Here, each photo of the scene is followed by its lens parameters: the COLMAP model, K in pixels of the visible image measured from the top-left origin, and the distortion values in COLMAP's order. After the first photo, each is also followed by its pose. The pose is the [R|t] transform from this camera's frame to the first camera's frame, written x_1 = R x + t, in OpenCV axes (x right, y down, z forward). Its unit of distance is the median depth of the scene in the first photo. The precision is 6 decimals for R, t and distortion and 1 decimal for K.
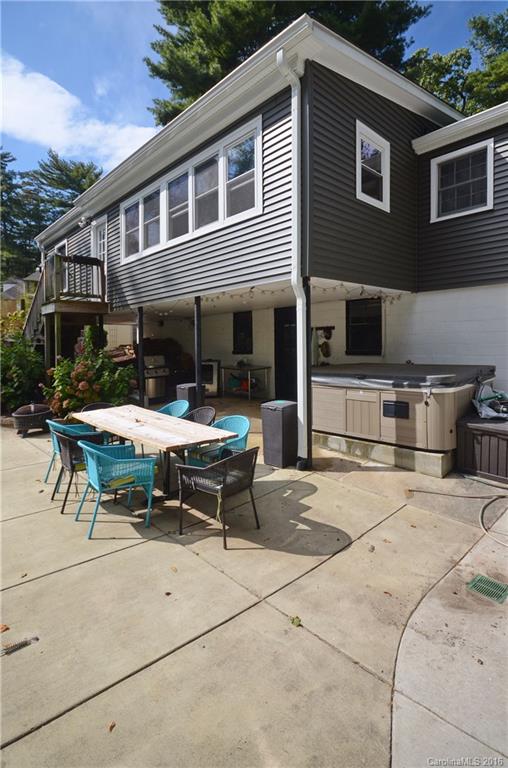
lens RADIAL K [[398.9, 0, 255.6], [0, 398.9, 348.8], [0, 0, 1]] dist [0.004990, -0.001688]
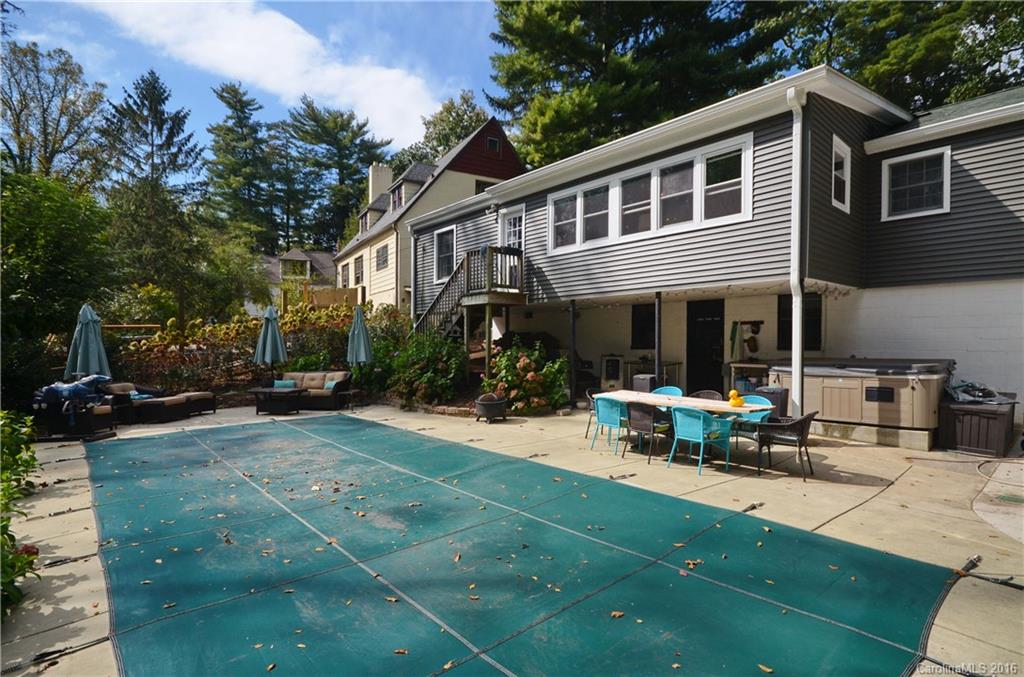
lens RADIAL K [[531.9, 0, 516.1], [0, 531.9, 346.2], [0, 0, 1]] dist [0.004990, -0.001688]
pose [[0.999790, 0.012753, -0.016030, -0.532182], [-0.012849, 0.999900, -0.005892, 0.029109], [0.015953, 0.006097, 0.999854, -0.433533]]
